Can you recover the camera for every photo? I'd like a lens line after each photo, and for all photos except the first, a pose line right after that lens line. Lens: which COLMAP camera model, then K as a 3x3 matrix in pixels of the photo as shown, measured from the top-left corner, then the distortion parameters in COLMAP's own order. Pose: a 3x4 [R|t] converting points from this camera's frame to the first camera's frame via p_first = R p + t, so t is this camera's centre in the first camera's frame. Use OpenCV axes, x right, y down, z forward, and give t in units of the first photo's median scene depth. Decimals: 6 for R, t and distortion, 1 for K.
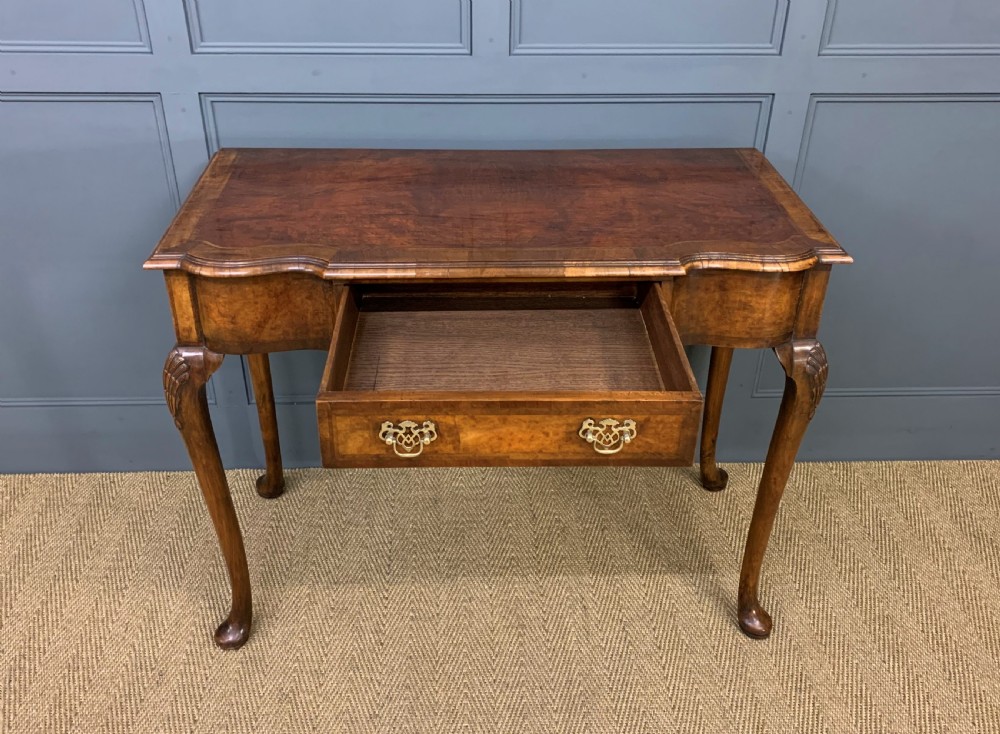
lens RADIAL K [[923.4, 0, 498.6], [0, 923.4, 340.4], [0, 0, 1]] dist [0.019120, -0.008196]
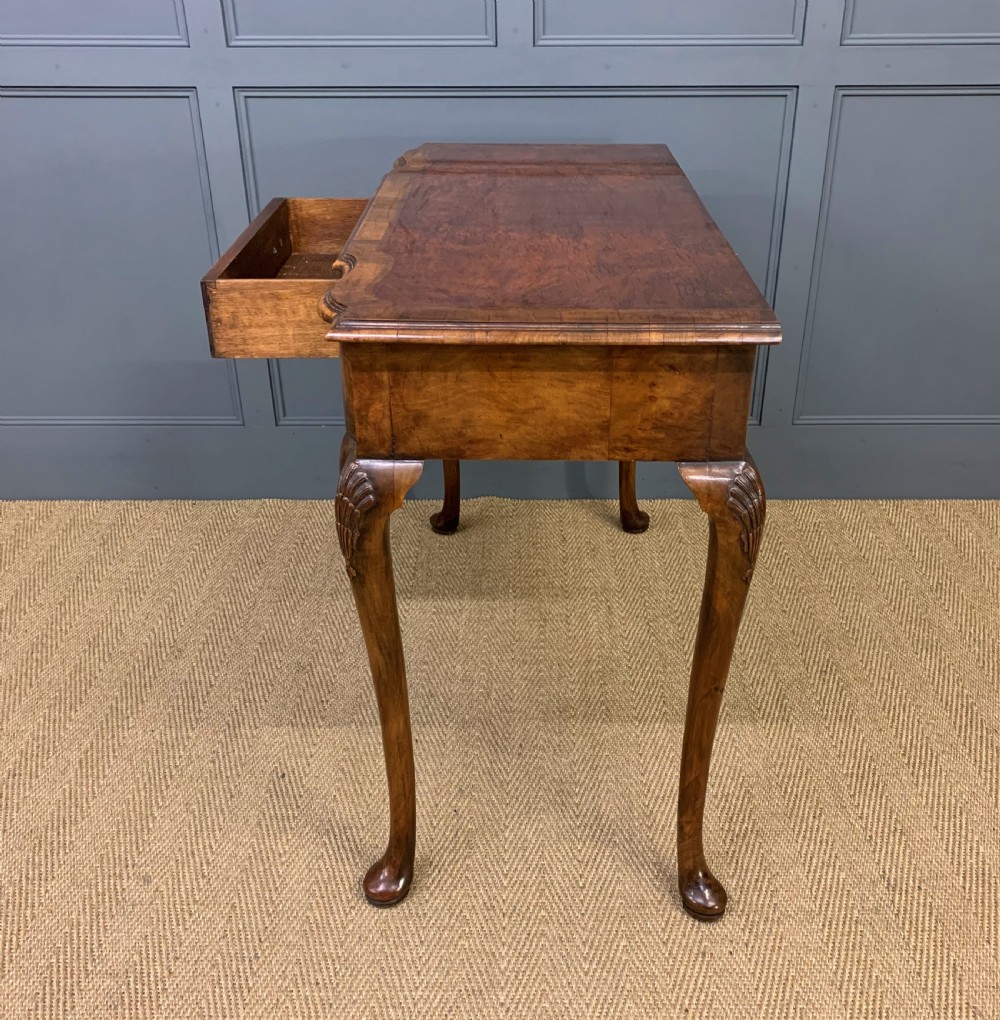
lens RADIAL K [[1062.9, 0, 535.1], [0, 1062.9, 491.4], [0, 0, 1]] dist [0.104811, -0.243346]
pose [[0.999083, 0.005271, -0.042489, 0.066362], [-0.008195, 0.997588, -0.068927, 0.263515], [0.042023, 0.069212, 0.996717, -0.147770]]
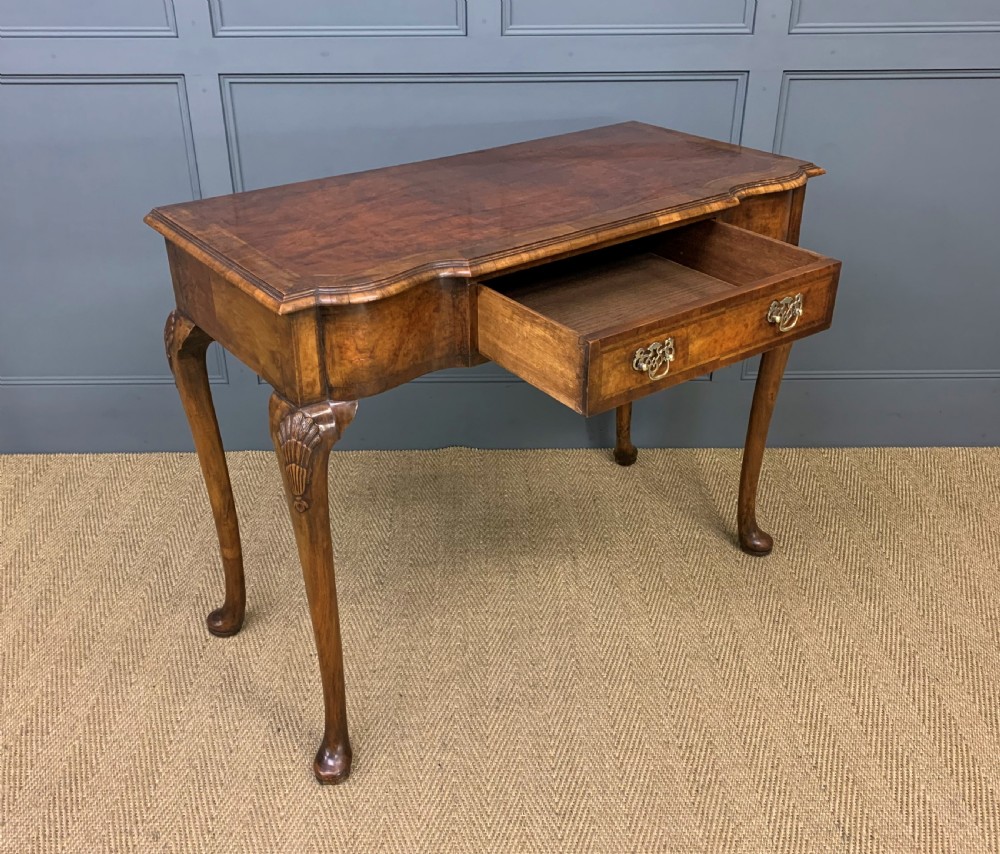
lens RADIAL K [[998.7, 0, 488.0], [0, 998.7, 406.6], [0, 0, 1]] dist [0.116140, -0.277214]
pose [[0.999437, -0.000530, -0.033540, 0.035619], [-0.001390, 0.998361, -0.057207, 0.196078], [0.033516, 0.057222, 0.997799, -0.162391]]
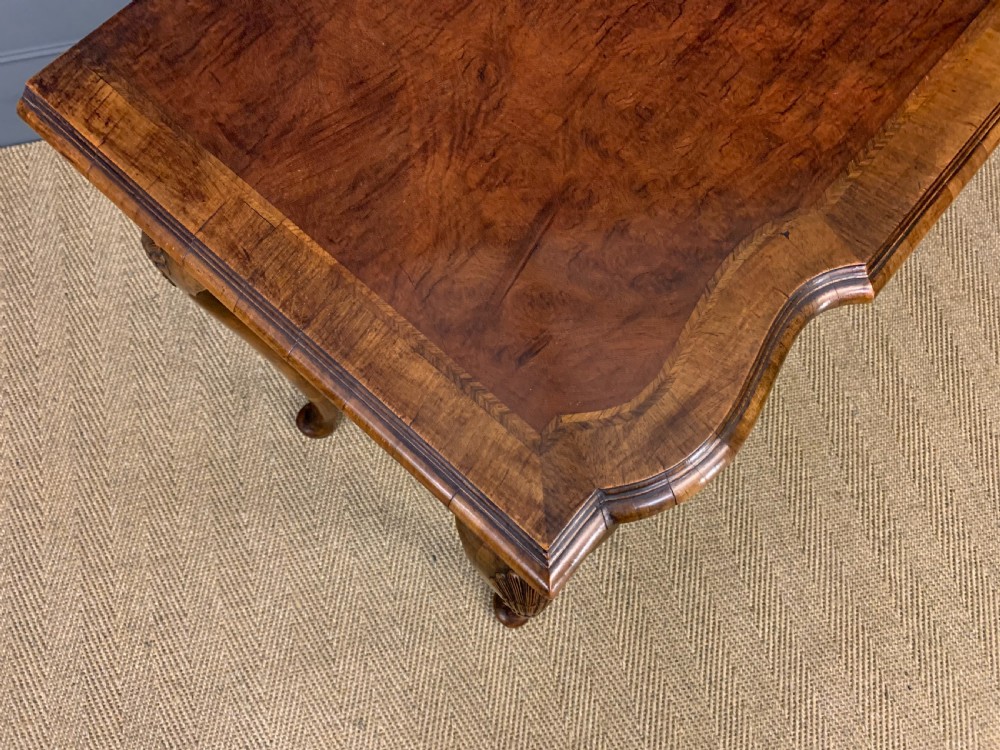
lens RADIAL K [[775.0, 0, 491.1], [0, 775.0, 364.9], [0, 0, 1]] dist [0.010995, -0.004657]
pose [[0.984453, -0.171018, 0.040065, -0.150334], [0.106356, 0.761908, 0.638893, -0.121483], [-0.139788, -0.624699, 0.768251, 0.399799]]
